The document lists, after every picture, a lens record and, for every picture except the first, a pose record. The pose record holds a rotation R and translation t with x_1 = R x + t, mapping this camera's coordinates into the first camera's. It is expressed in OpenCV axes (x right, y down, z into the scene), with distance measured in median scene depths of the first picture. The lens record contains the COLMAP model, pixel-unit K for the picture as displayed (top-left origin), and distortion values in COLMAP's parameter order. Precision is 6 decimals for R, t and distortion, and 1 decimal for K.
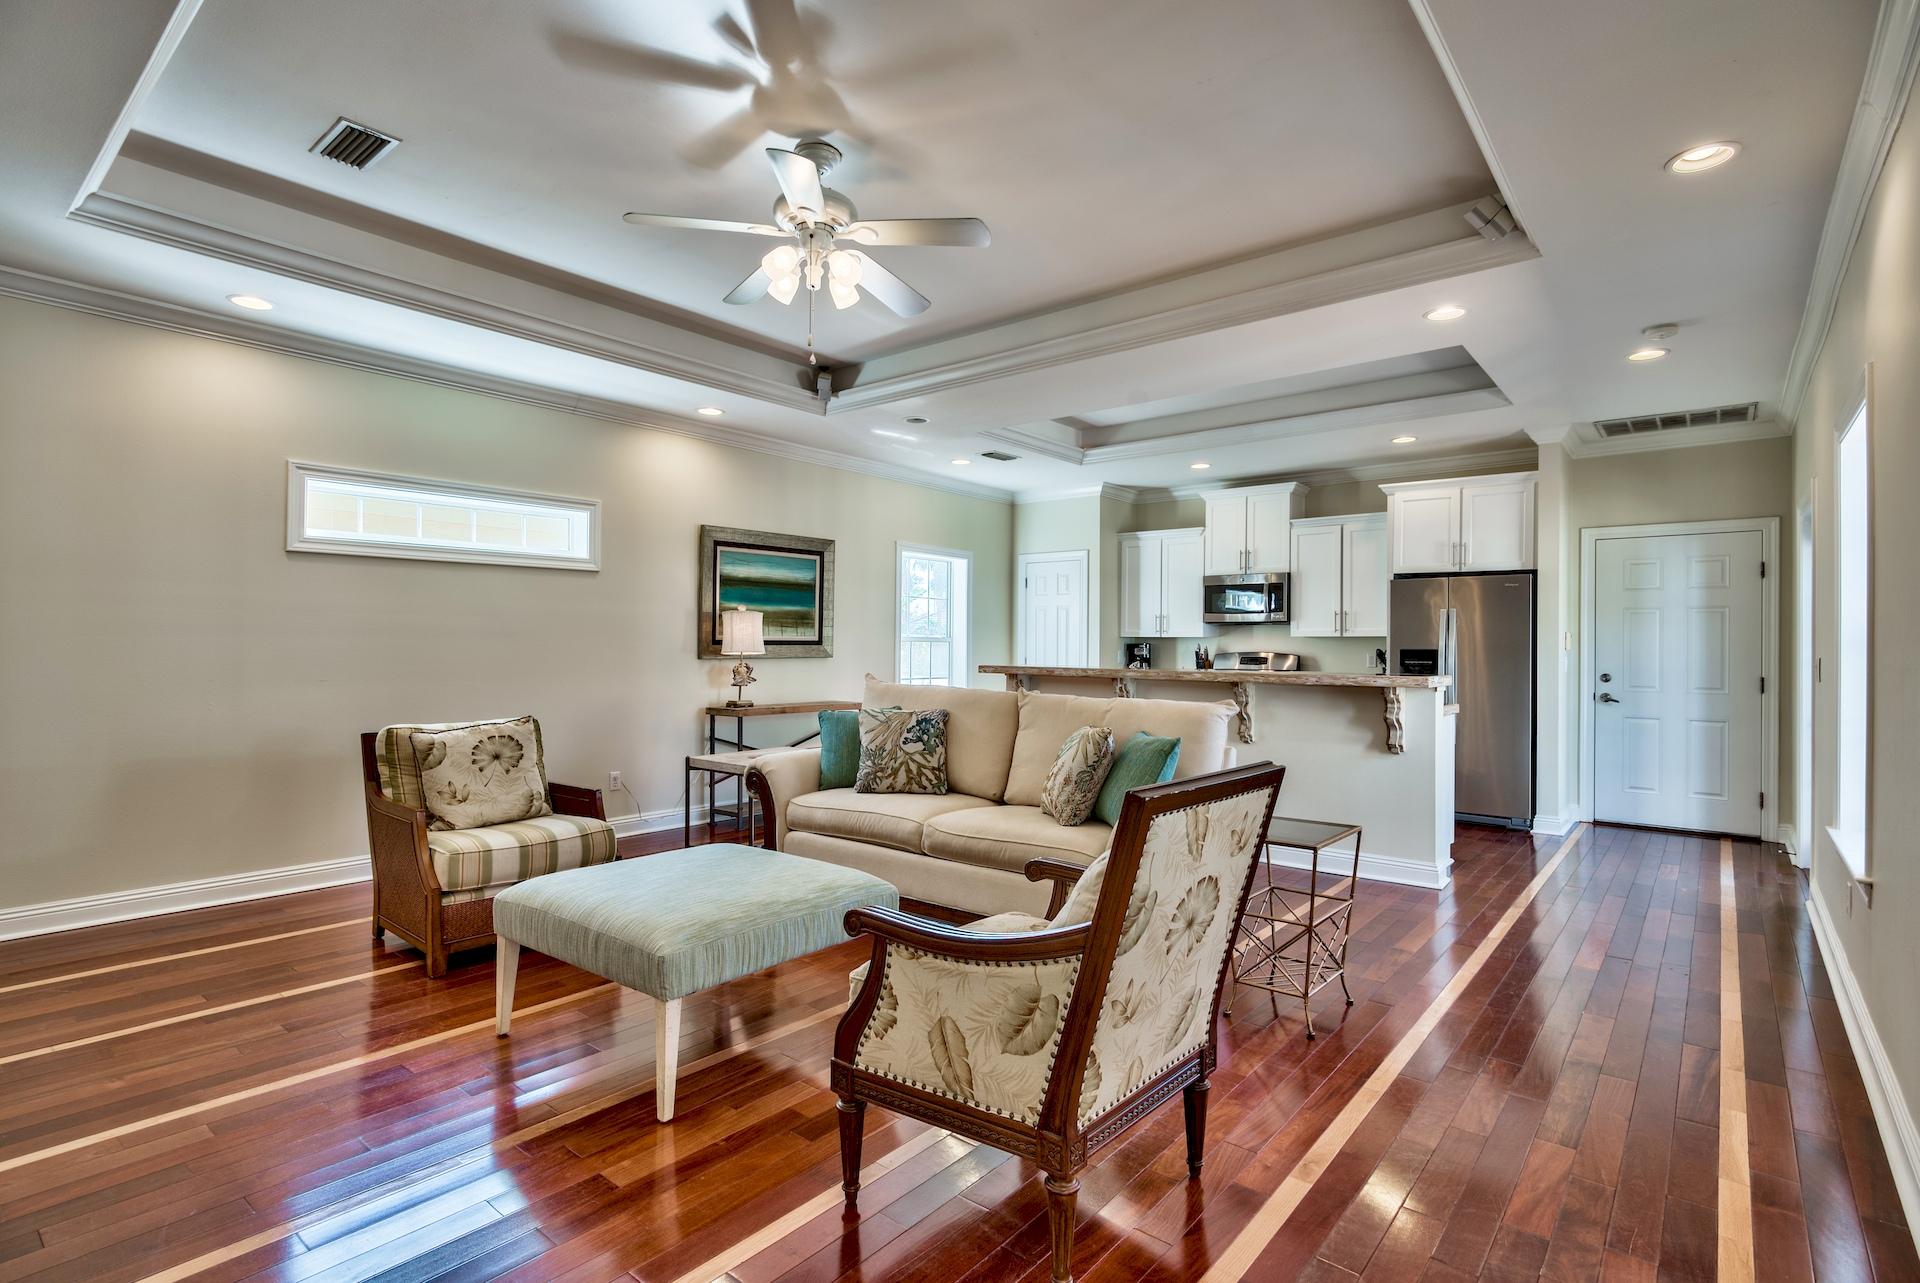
lens RADIAL K [[934.7, 0, 960.0], [0, 934.7, 641.5], [0, 0, 1]] dist [0.003985, 0.000335]
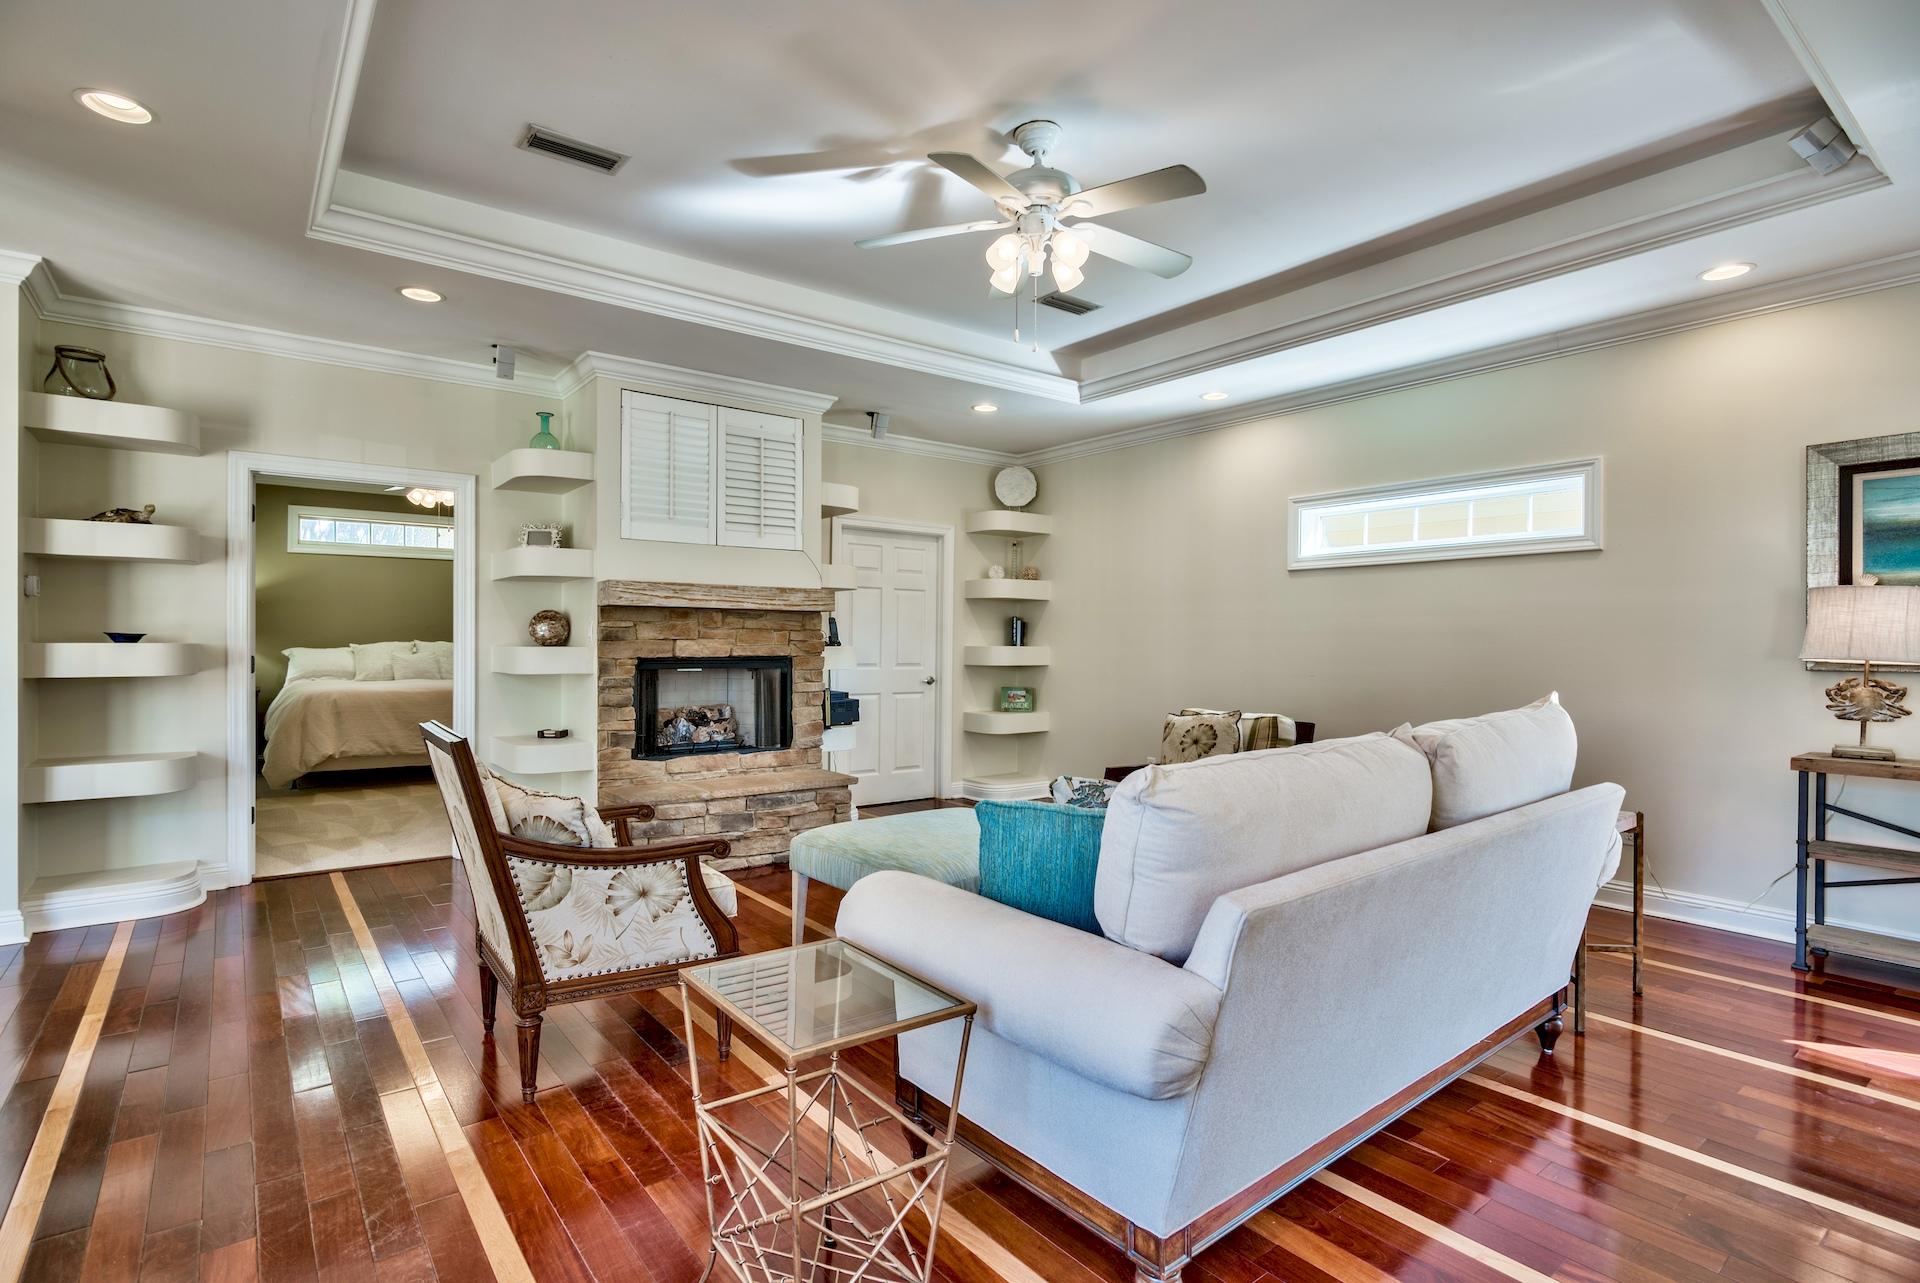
lens RADIAL K [[934.7, 0, 960.0], [0, 934.7, 641.5], [0, 0, 1]] dist [0.003985, 0.000335]
pose [[-0.216610, -0.007096, -0.976232, 0.480255], [-0.002132, 0.999975, -0.006796, 0.005907], [0.976256, 0.000609, -0.216619, 0.675519]]
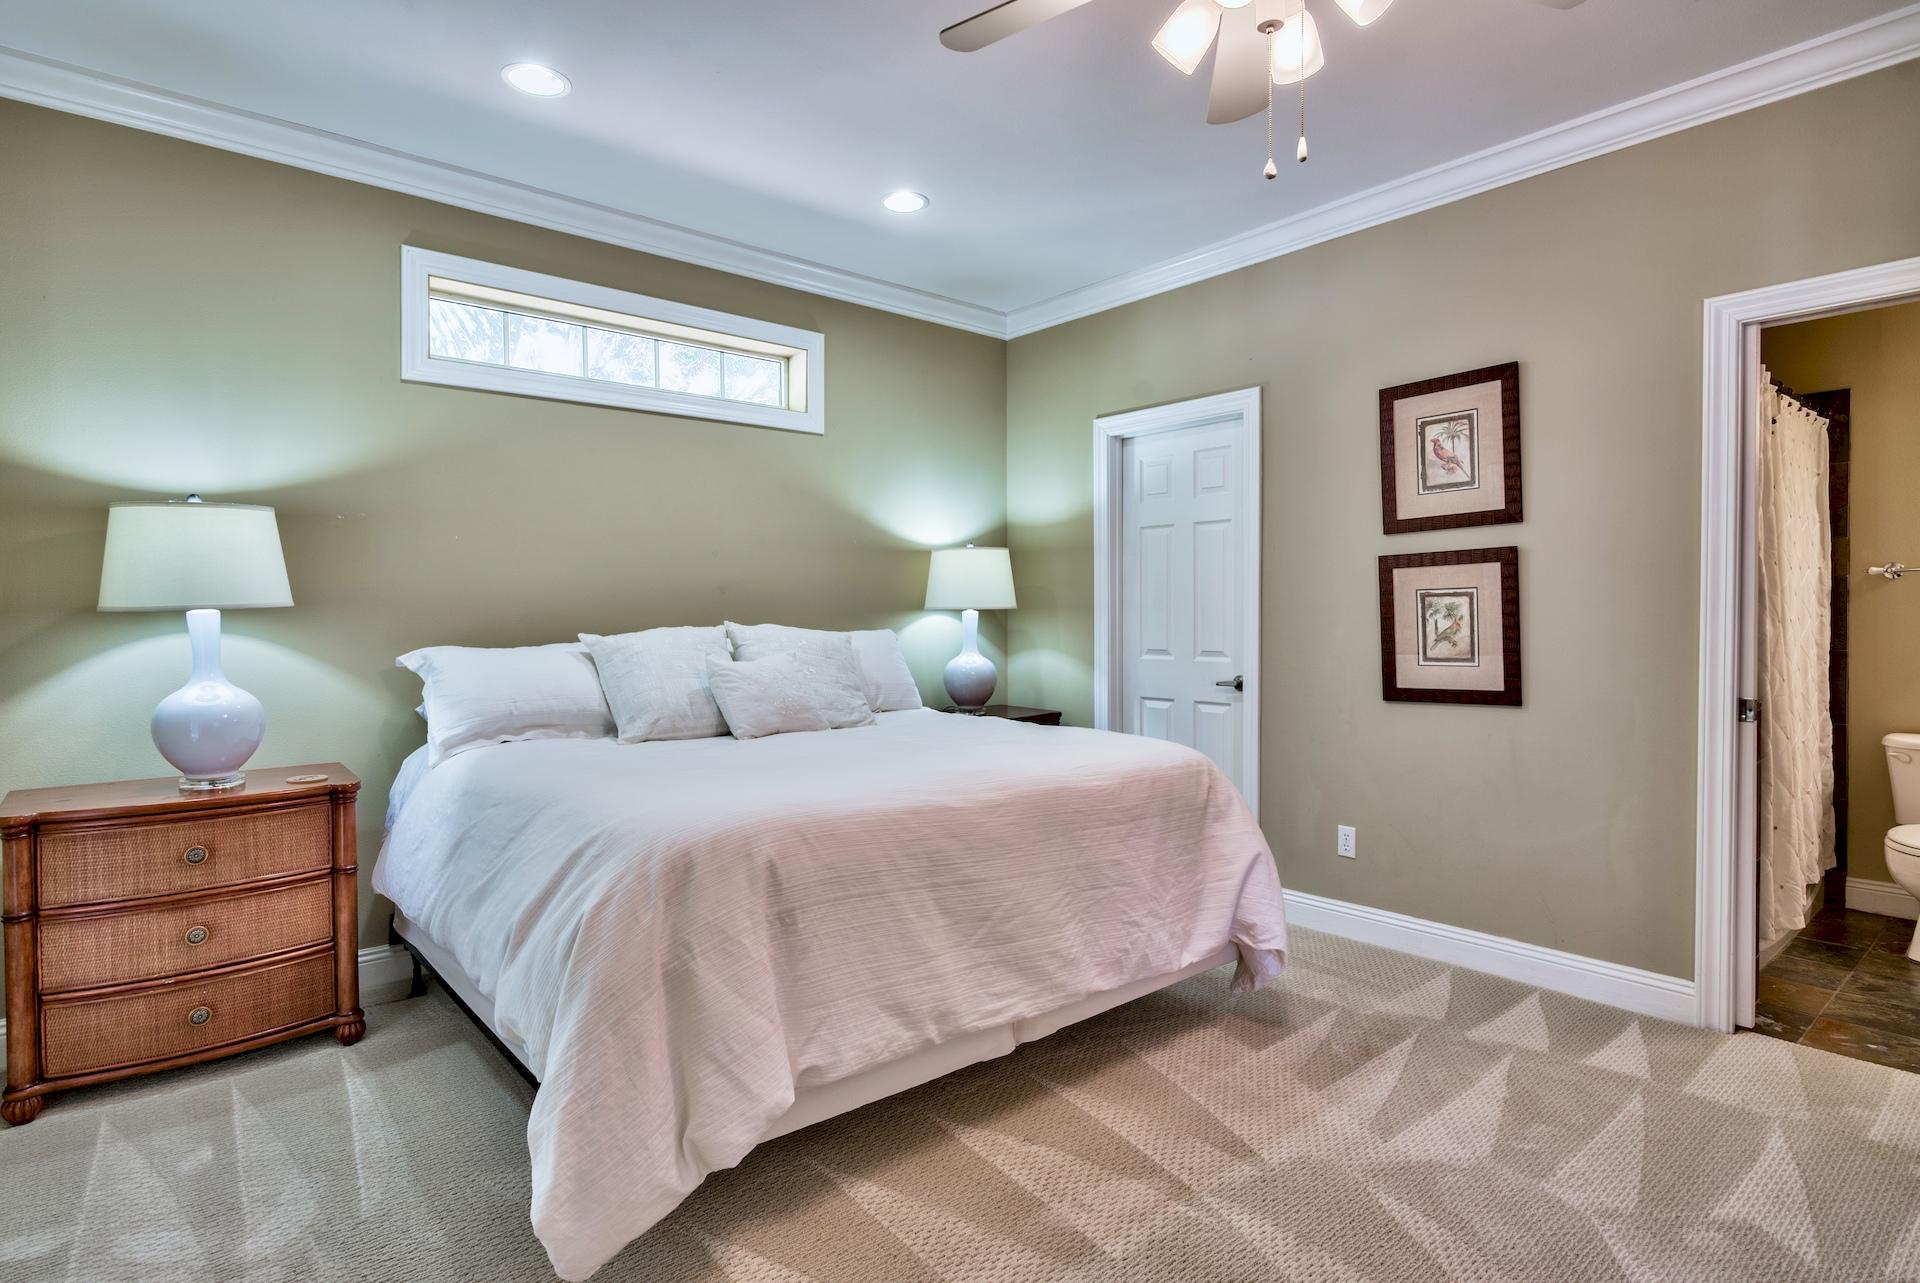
lens RADIAL K [[998.4, 0, 960.0], [0, 998.4, 641.5], [0, 0, 1]] dist [0.000285, 0.000023]
pose [[-0.171467, 0.015527, -0.985067, 0.281226], [0.004491, 0.999878, 0.014978, 0.003621], [0.985180, -0.001856, -0.171516, 0.408981]]
